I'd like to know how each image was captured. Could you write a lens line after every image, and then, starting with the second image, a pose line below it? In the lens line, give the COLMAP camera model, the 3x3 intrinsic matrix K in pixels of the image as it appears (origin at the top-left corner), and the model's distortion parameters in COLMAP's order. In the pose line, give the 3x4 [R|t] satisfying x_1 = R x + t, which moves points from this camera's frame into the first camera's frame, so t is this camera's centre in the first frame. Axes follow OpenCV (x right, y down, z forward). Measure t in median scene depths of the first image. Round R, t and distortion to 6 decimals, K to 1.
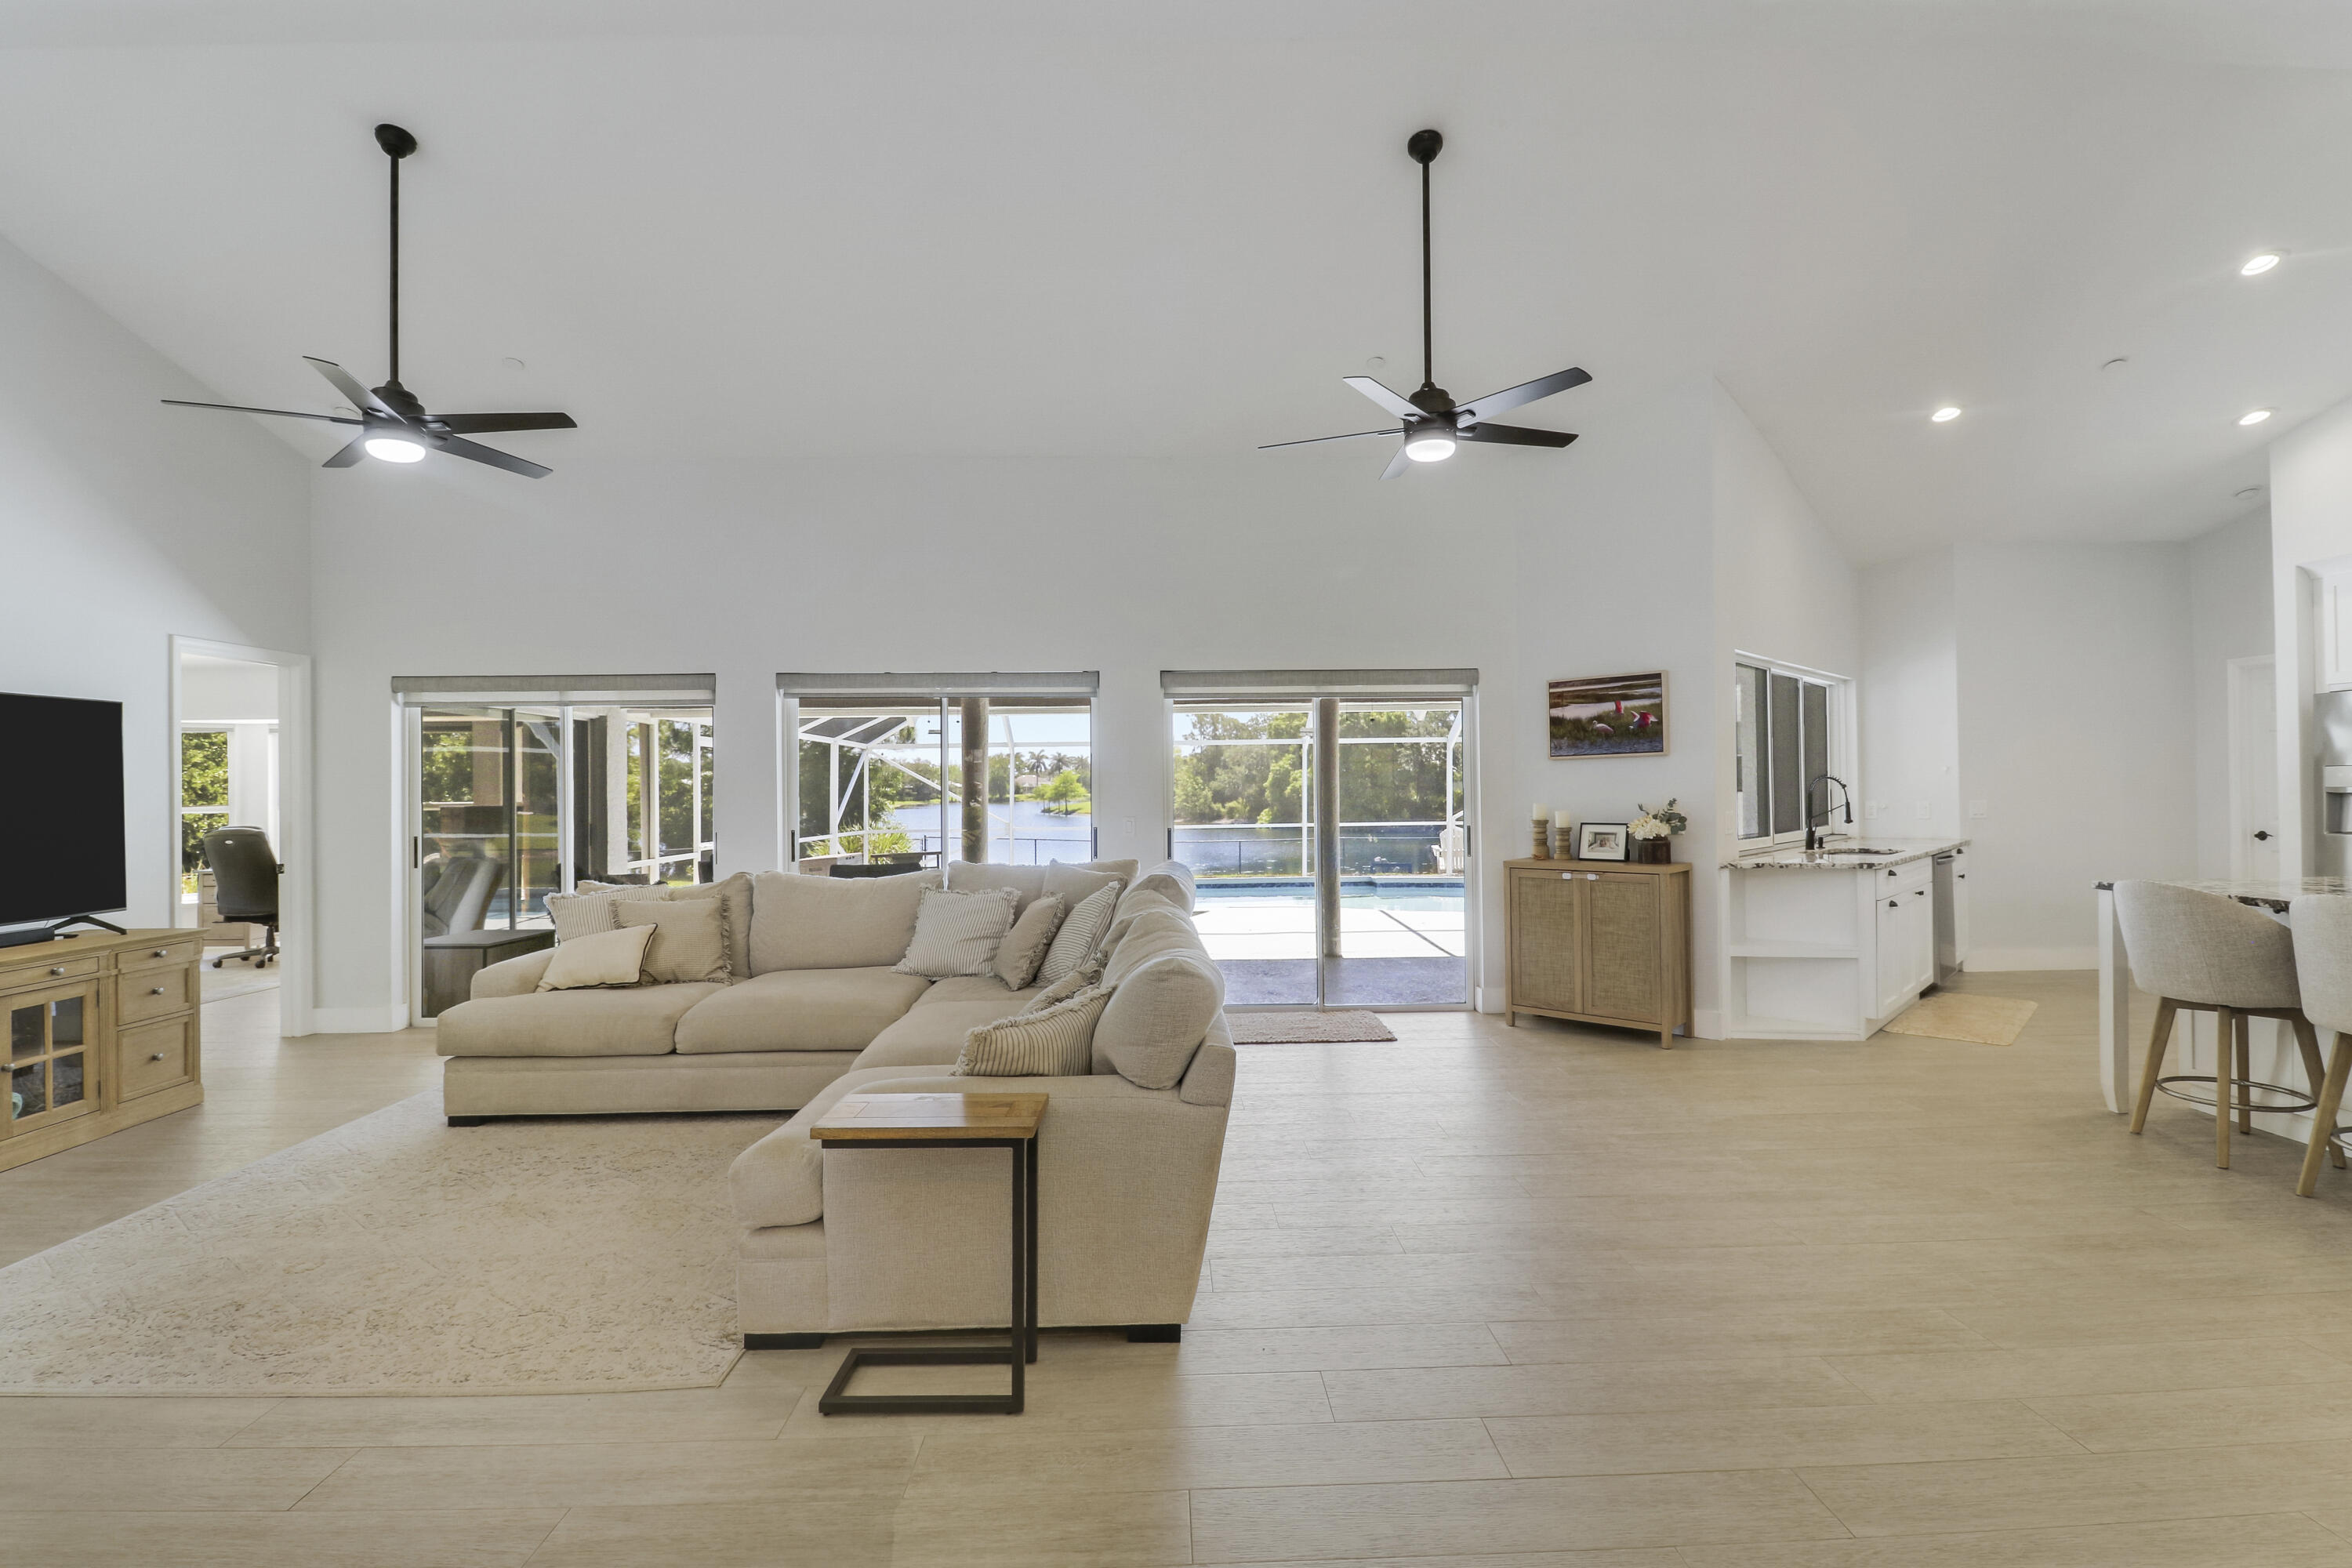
lens RADIAL K [[1120.9, 0, 1190.2], [0, 1120.9, 743.7], [0, 0, 1]] dist [-0.001433, -0.007733]
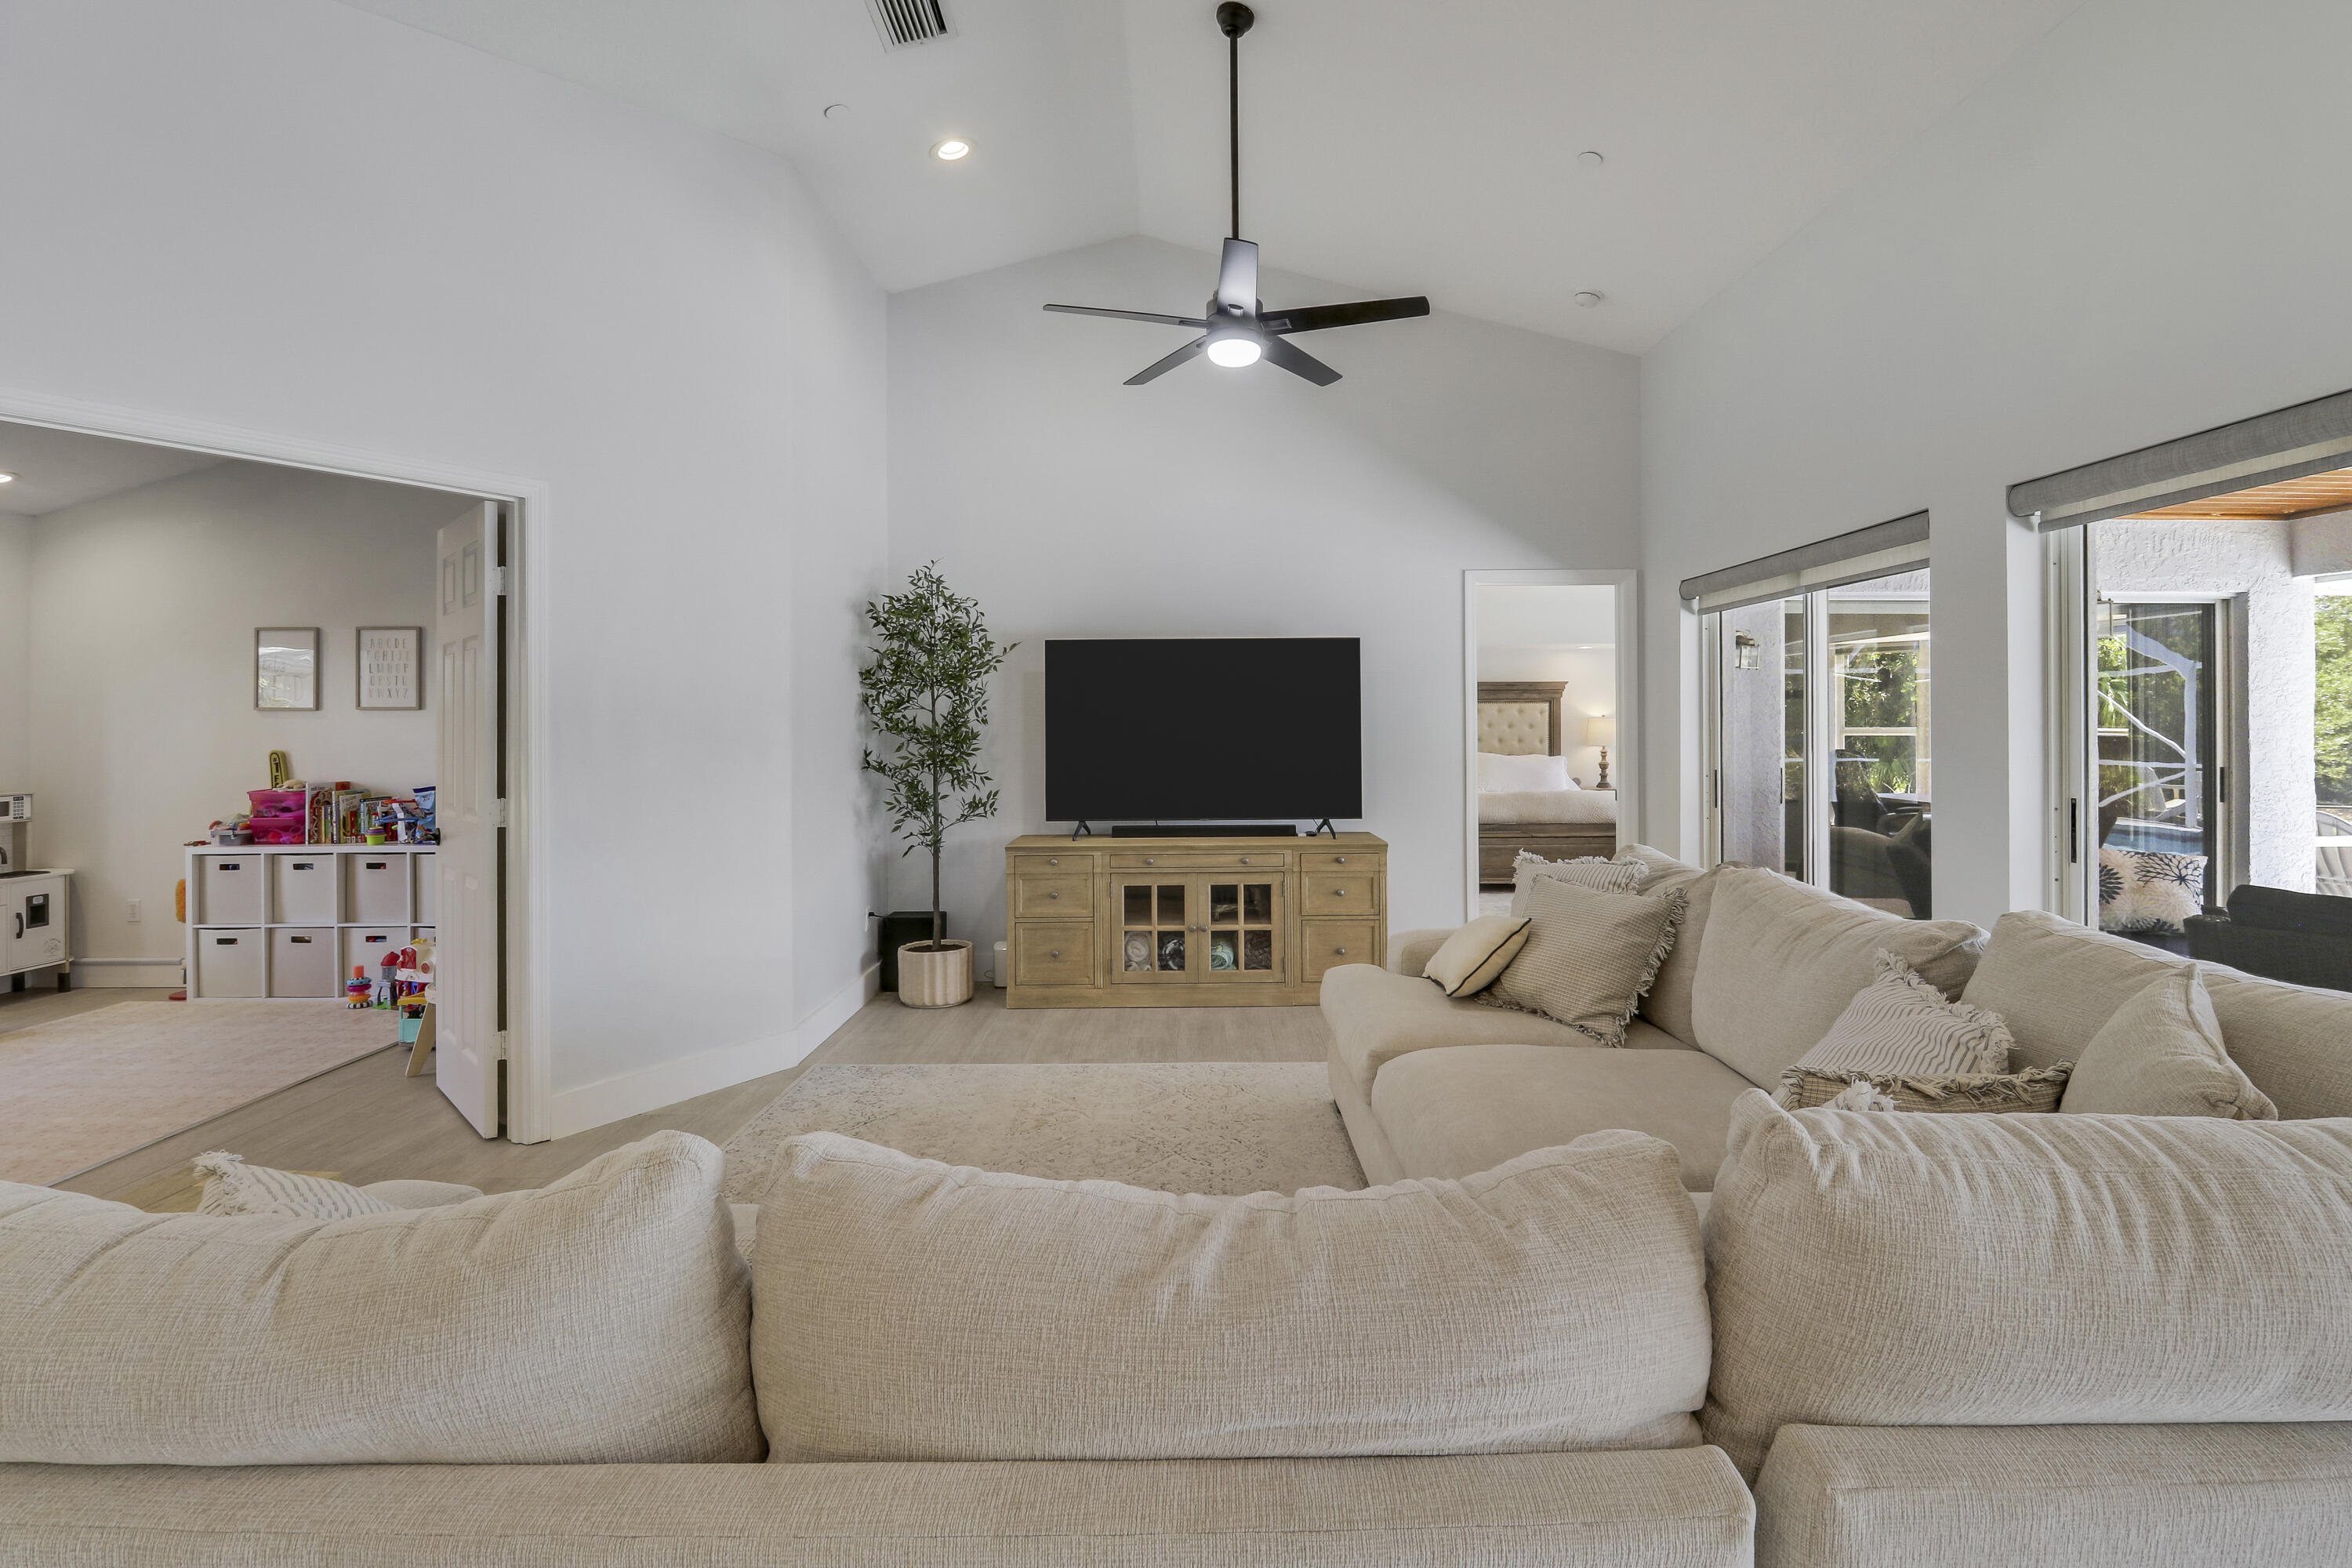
lens RADIAL K [[1120.9, 0, 1183.6], [0, 1120.9, 721.8], [0, 0, 1]] dist [-0.001433, -0.007733]
pose [[-0.034248, 0.011317, -0.999349, 0.152756], [0.042011, 0.999068, 0.009874, 0.023541], [0.998530, -0.041646, -0.034692, 0.667090]]
